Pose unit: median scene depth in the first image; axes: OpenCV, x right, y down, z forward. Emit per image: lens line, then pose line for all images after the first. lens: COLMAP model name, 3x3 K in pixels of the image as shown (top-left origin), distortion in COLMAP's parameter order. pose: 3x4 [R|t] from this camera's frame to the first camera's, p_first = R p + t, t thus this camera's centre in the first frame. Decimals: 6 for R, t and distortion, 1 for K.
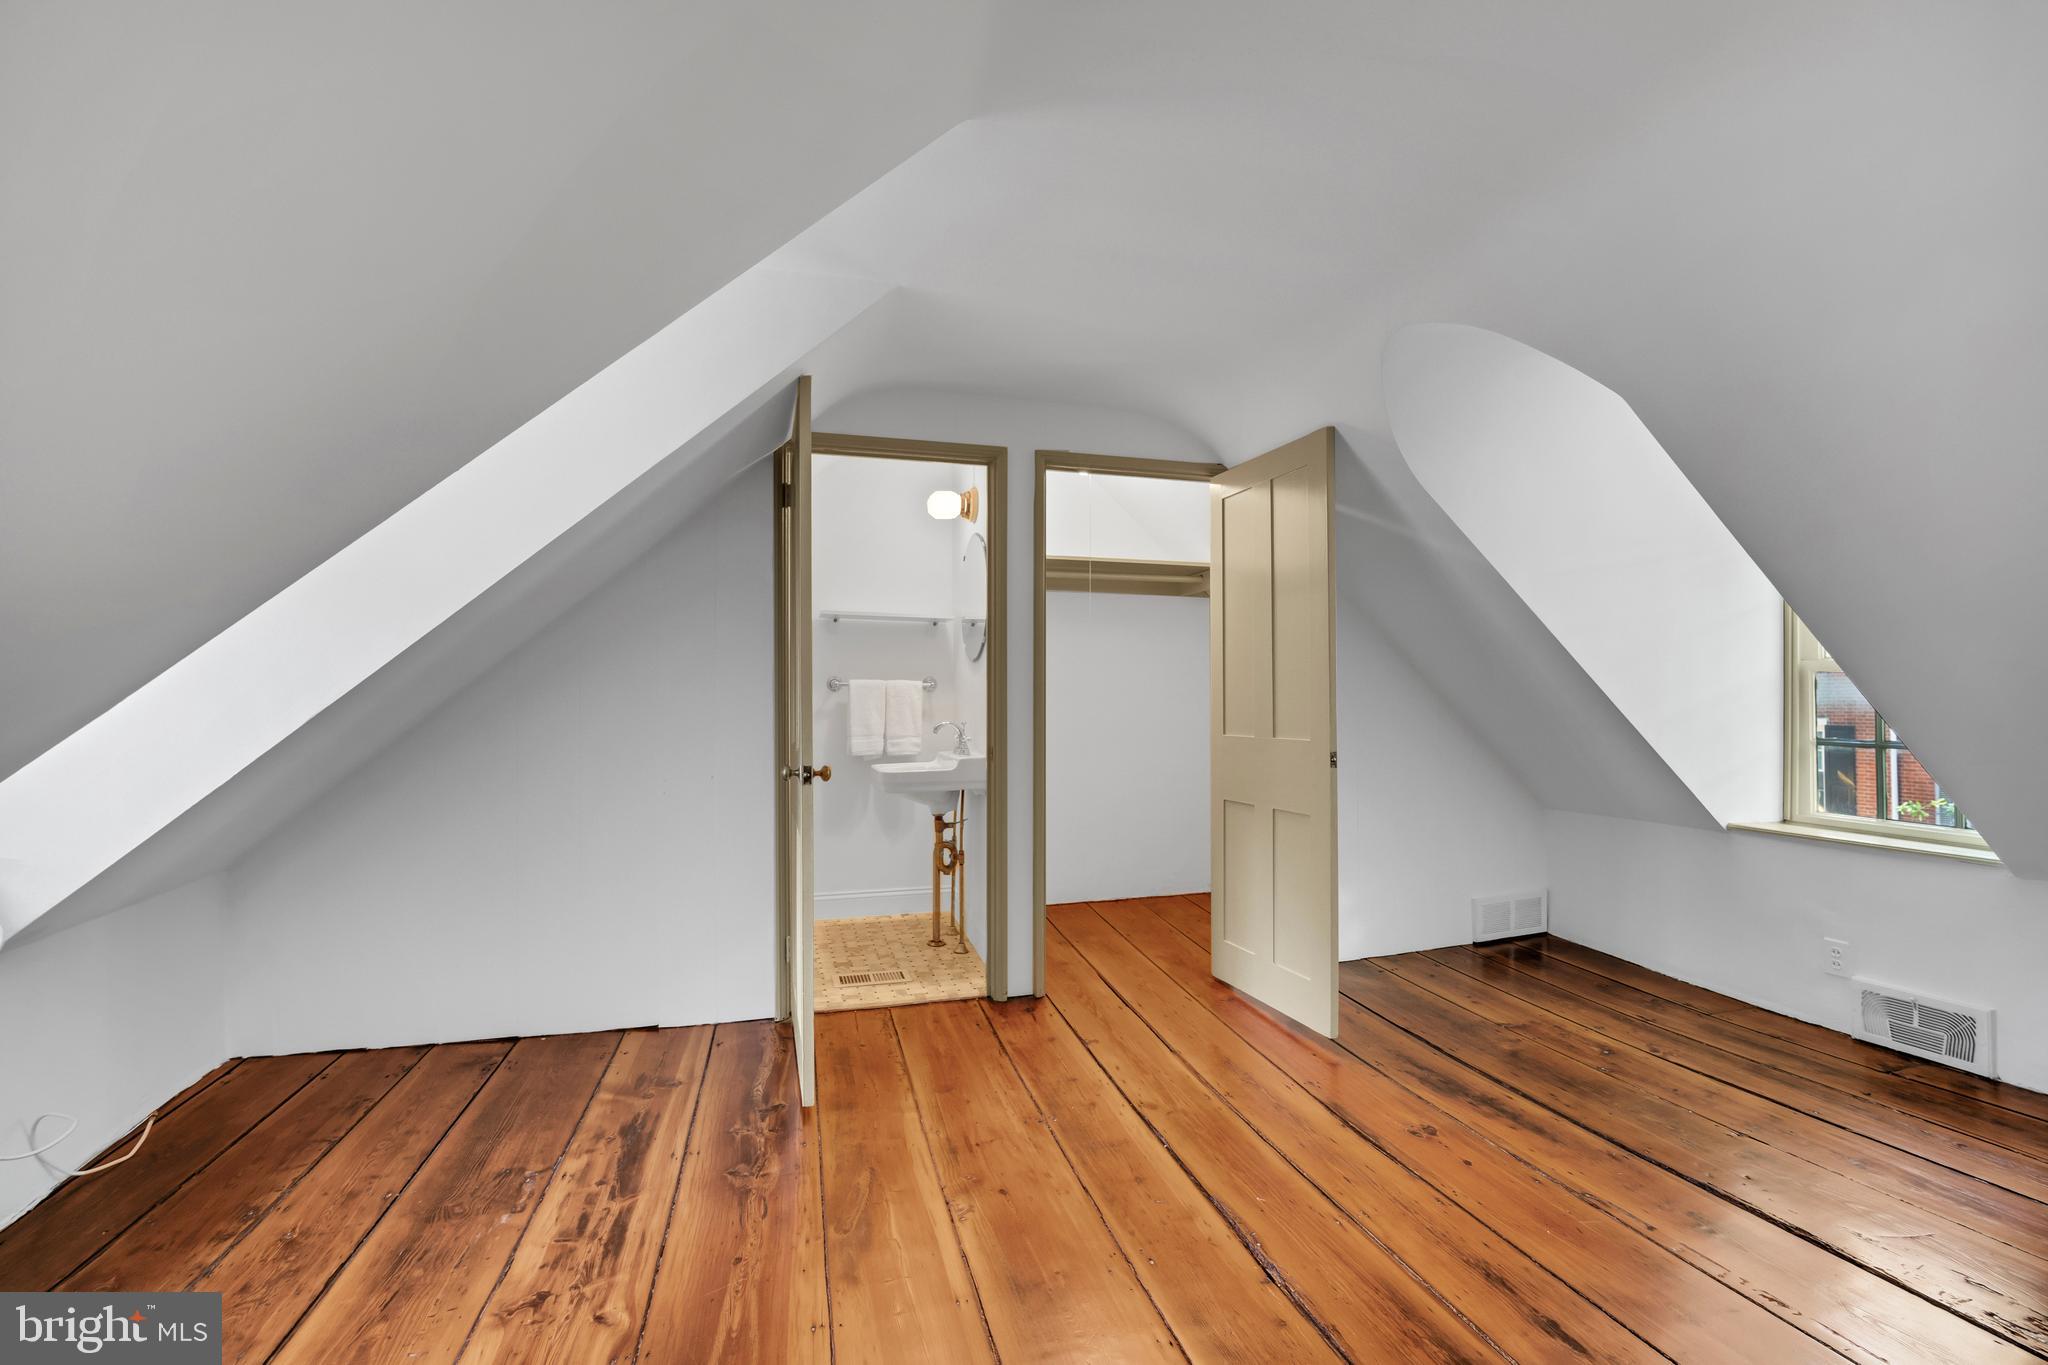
lens RADIAL K [[865.6, 0, 1027.0], [0, 865.6, 713.2], [0, 0, 1]] dist [-0.016348, 0.000096]
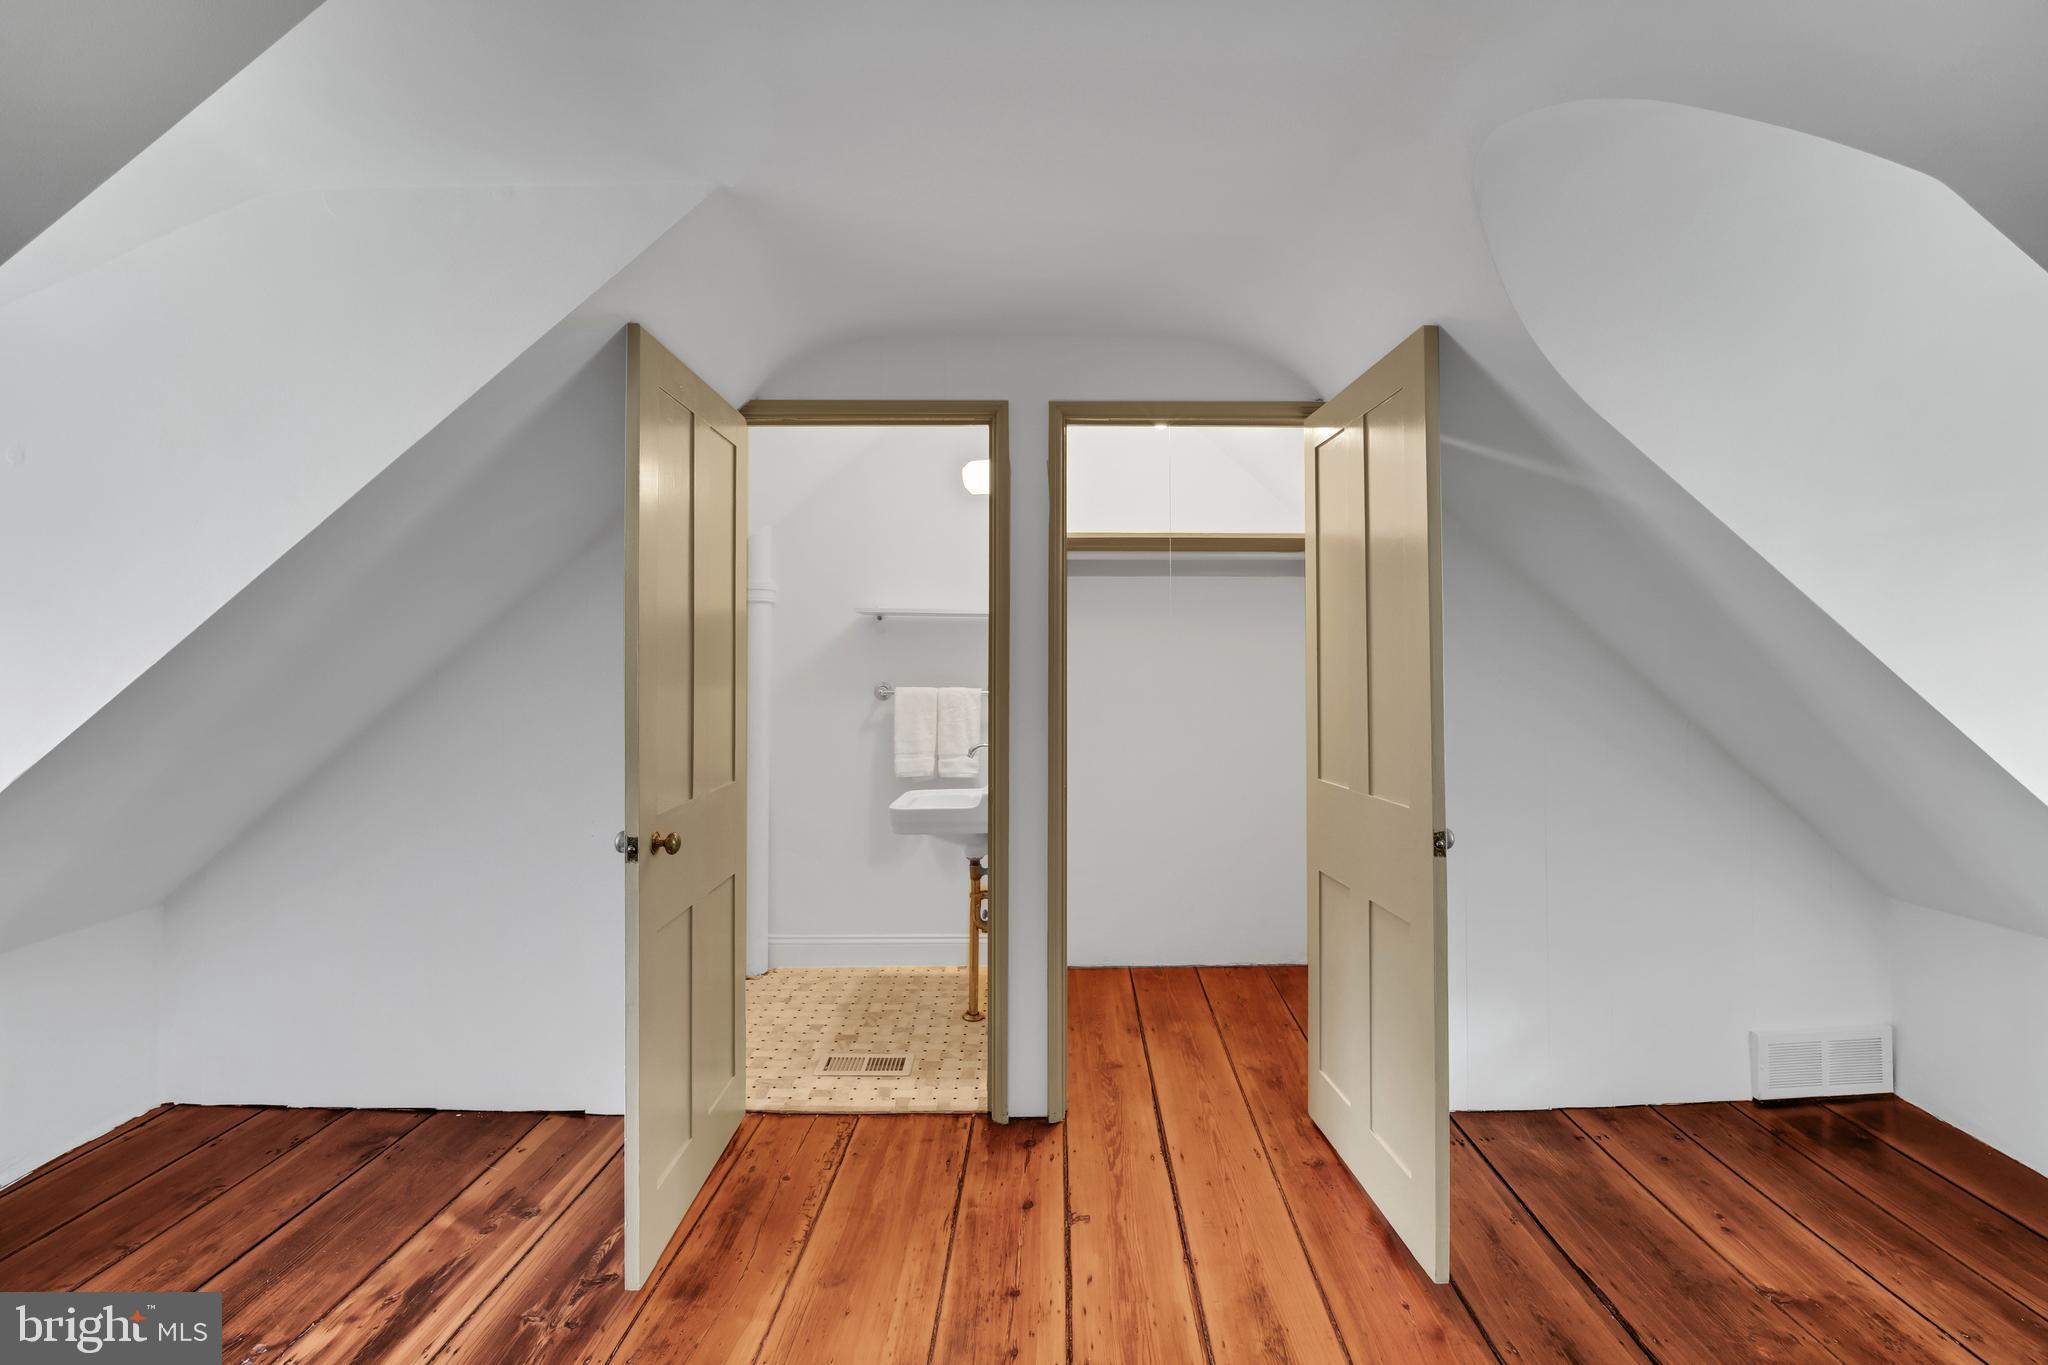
lens RADIAL K [[898.0, 0, 1024.2], [0, 898.0, 670.3], [0, 0, 1]] dist [-0.017734, 0.005006]
pose [[0.962993, 0.000883, -0.269526, 0.206735], [-0.006300, 0.999795, -0.019231, -0.052232], [0.269454, 0.020218, 0.962801, 0.243214]]
